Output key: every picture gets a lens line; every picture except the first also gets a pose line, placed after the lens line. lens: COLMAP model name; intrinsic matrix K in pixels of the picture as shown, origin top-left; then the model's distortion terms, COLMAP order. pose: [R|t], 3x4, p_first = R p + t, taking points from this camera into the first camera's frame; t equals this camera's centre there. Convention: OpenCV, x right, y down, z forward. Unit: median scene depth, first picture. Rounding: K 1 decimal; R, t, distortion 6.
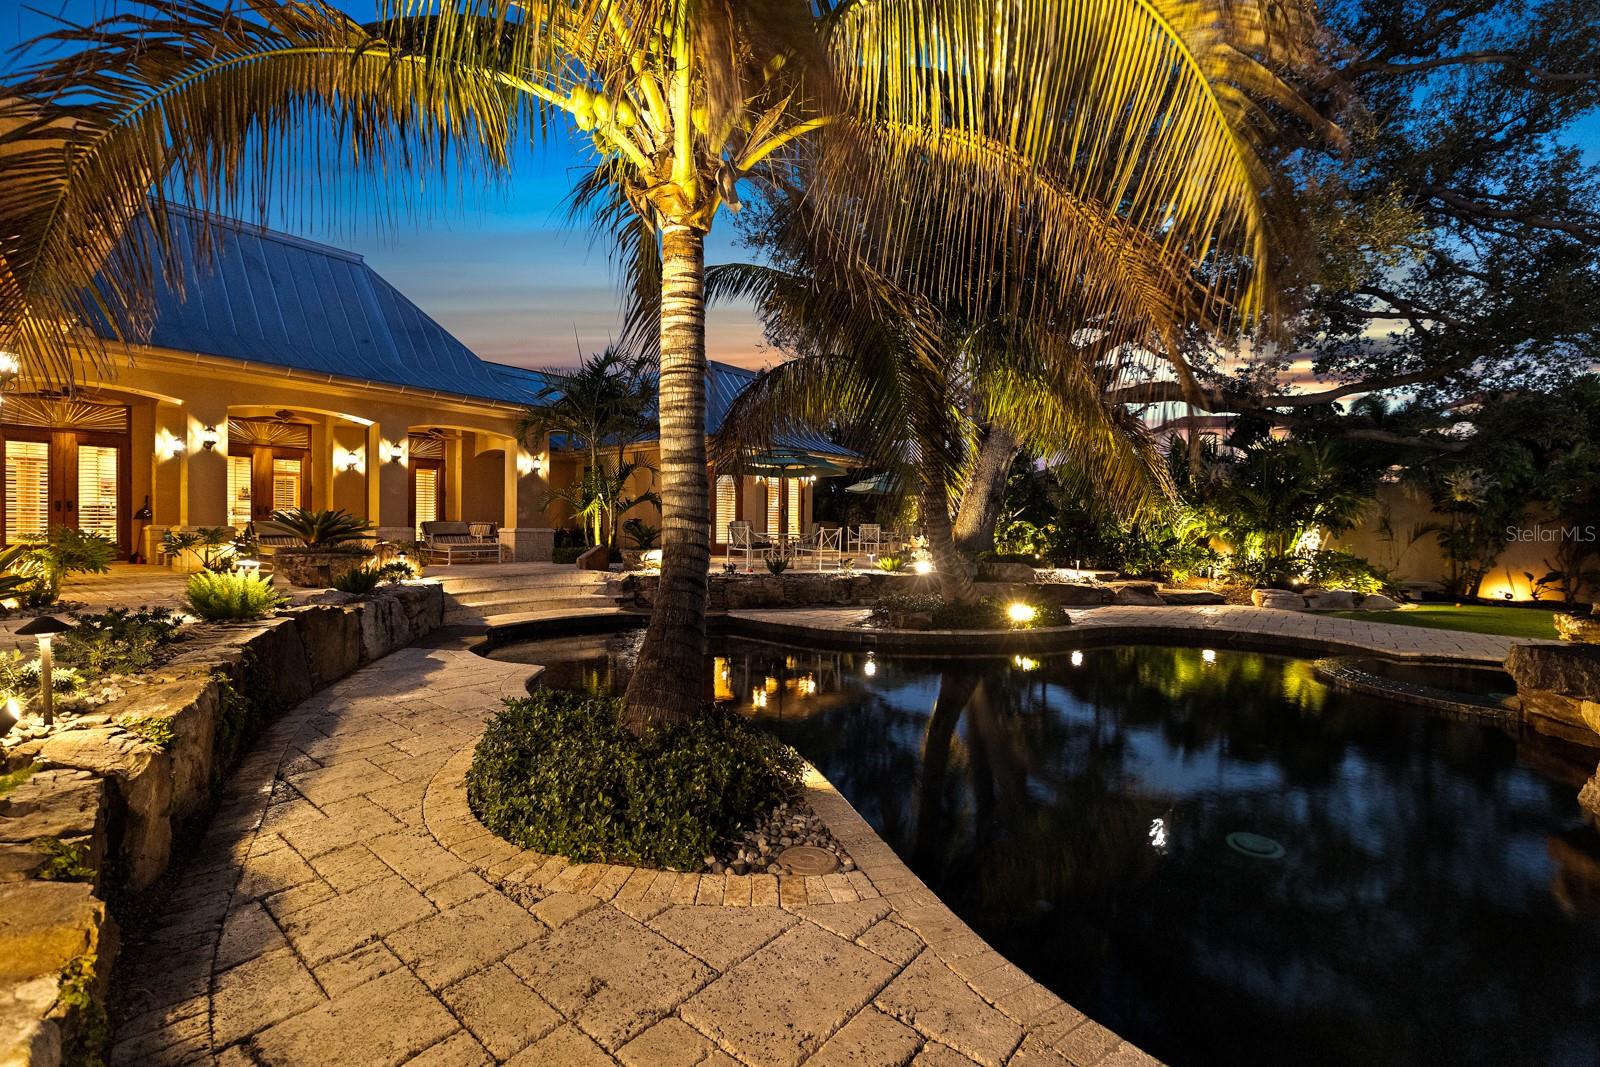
lens RADIAL K [[692.7, 0, 797.9], [0, 692.7, 531.0], [0, 0, 1]] dist [0.000651, 0.000579]
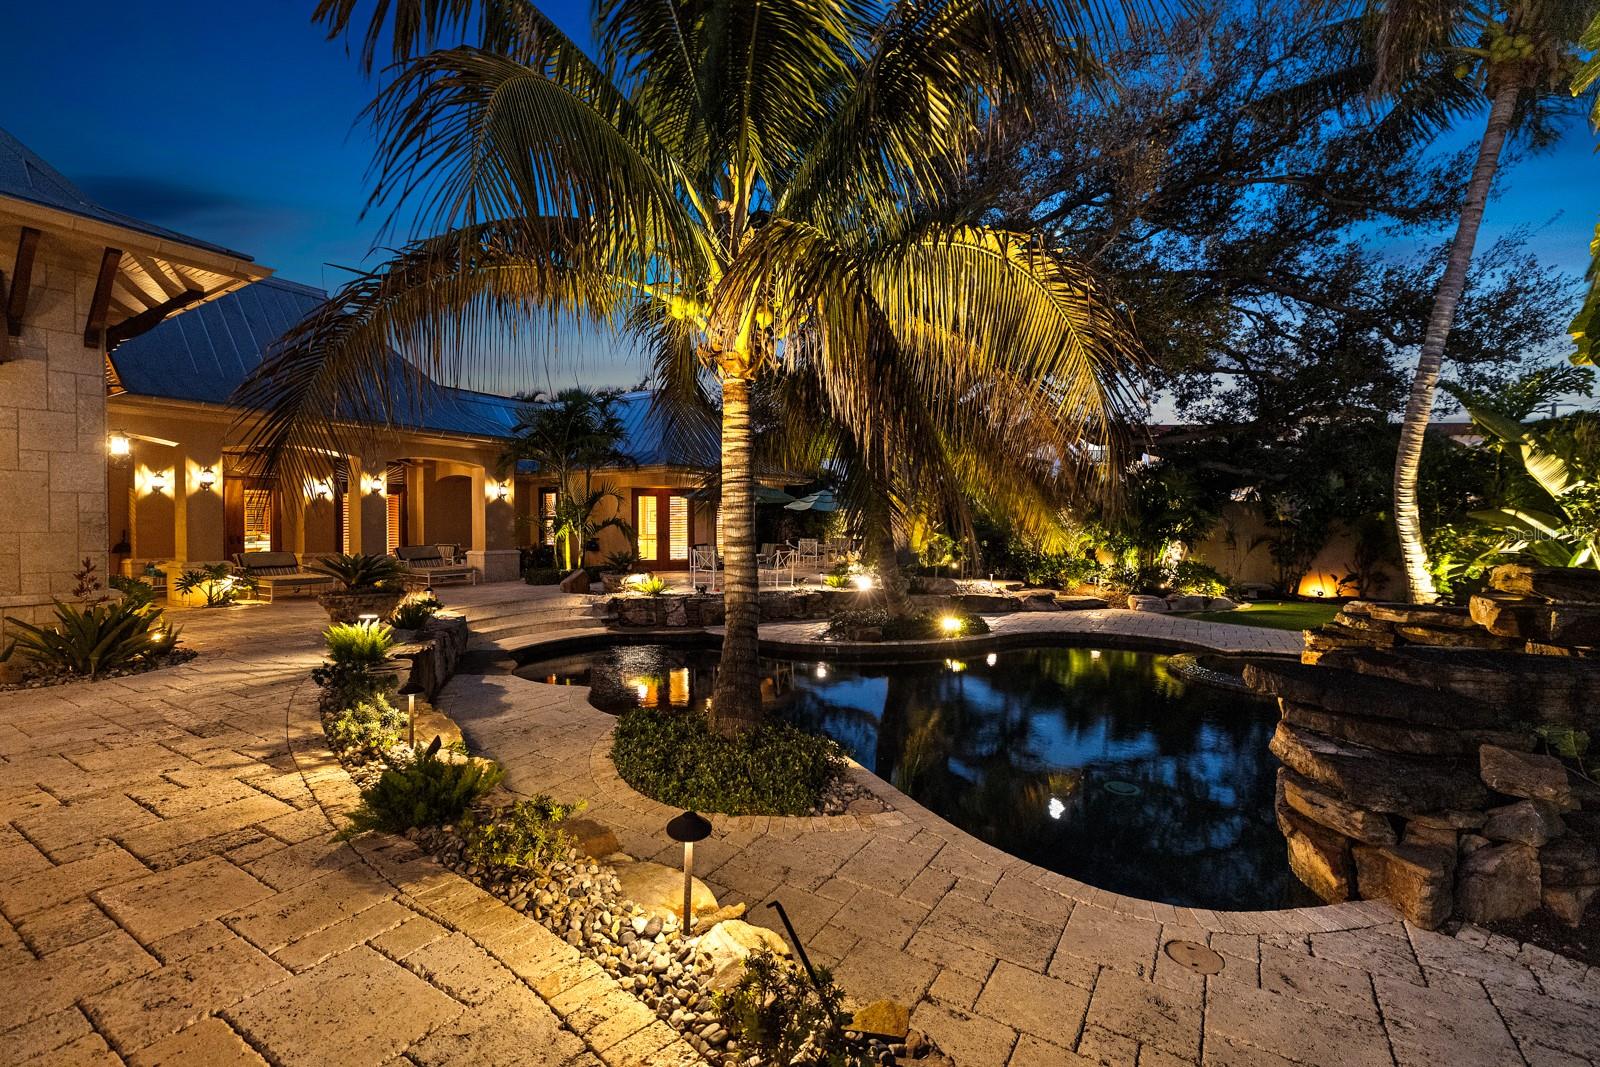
lens RADIAL K [[686.3, 0, 798.4], [0, 686.3, 529.5], [0, 0, 1]] dist [-0.000084, -0.000268]
pose [[0.992252, -0.011768, 0.123680, -0.073338], [0.011457, 0.999929, 0.003224, -0.043935], [-0.123709, -0.001782, 0.992317, -0.134572]]
